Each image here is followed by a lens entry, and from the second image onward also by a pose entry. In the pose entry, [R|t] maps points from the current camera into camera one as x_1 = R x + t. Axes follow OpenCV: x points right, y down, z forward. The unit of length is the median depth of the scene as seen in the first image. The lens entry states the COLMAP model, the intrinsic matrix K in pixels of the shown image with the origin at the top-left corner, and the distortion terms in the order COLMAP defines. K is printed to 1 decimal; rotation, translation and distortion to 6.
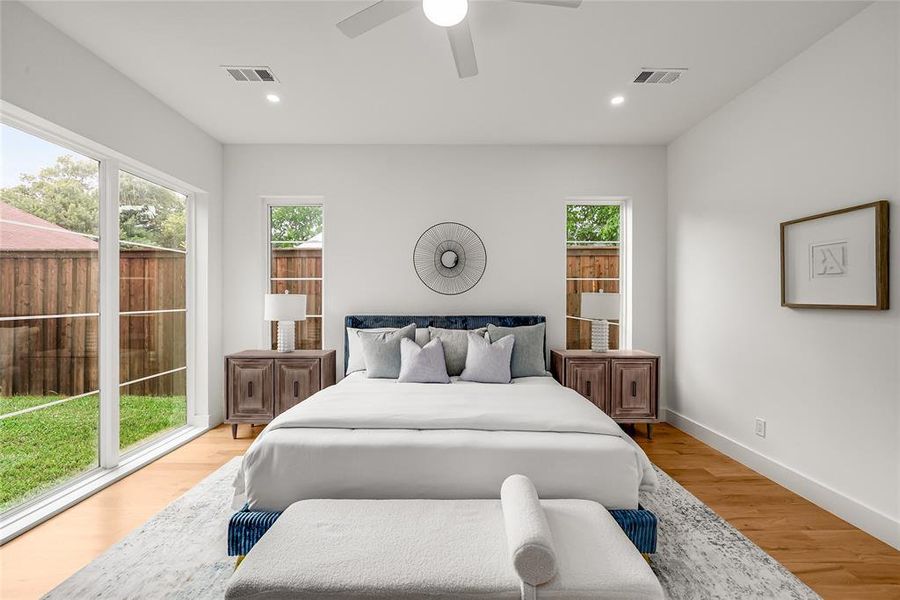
lens RADIAL K [[356.8, 0, 448.0], [0, 356.8, 297.3], [0, 0, 1]] dist [-0.007873, 0.000870]
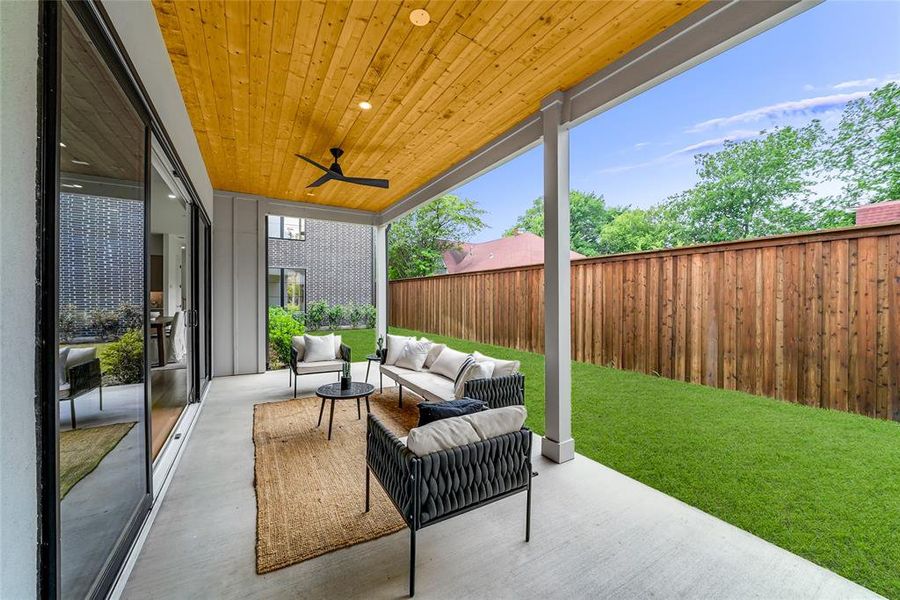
lens RADIAL K [[342.3, 0, 450.3], [0, 342.3, 300.2], [0, 0, 1]] dist [-0.015186, -0.000105]
pose [[0.518170, 0.007460, -0.855245, -1.048082], [0.002073, 0.999948, 0.009978, 0.032110], [0.855275, -0.006943, 0.518128, -0.299852]]
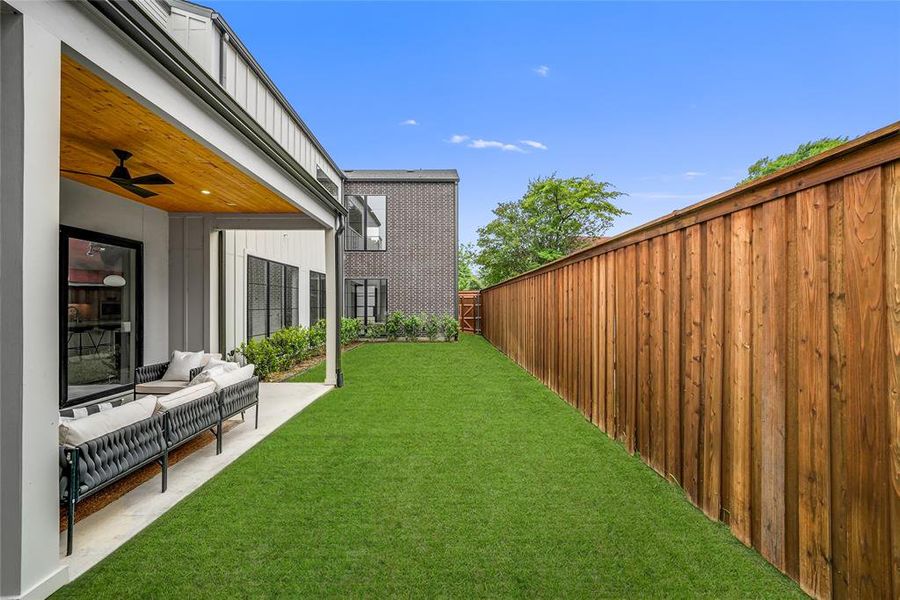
lens RADIAL K [[356.8, 0, 448.4], [0, 356.8, 303.0], [0, 0, 1]] dist [-0.007873, 0.000870]
pose [[0.017386, -0.004639, -0.999838, -1.184308], [0.007276, 0.999963, -0.004513, -0.001366], [0.999822, -0.007196, 0.017419, 1.319825]]
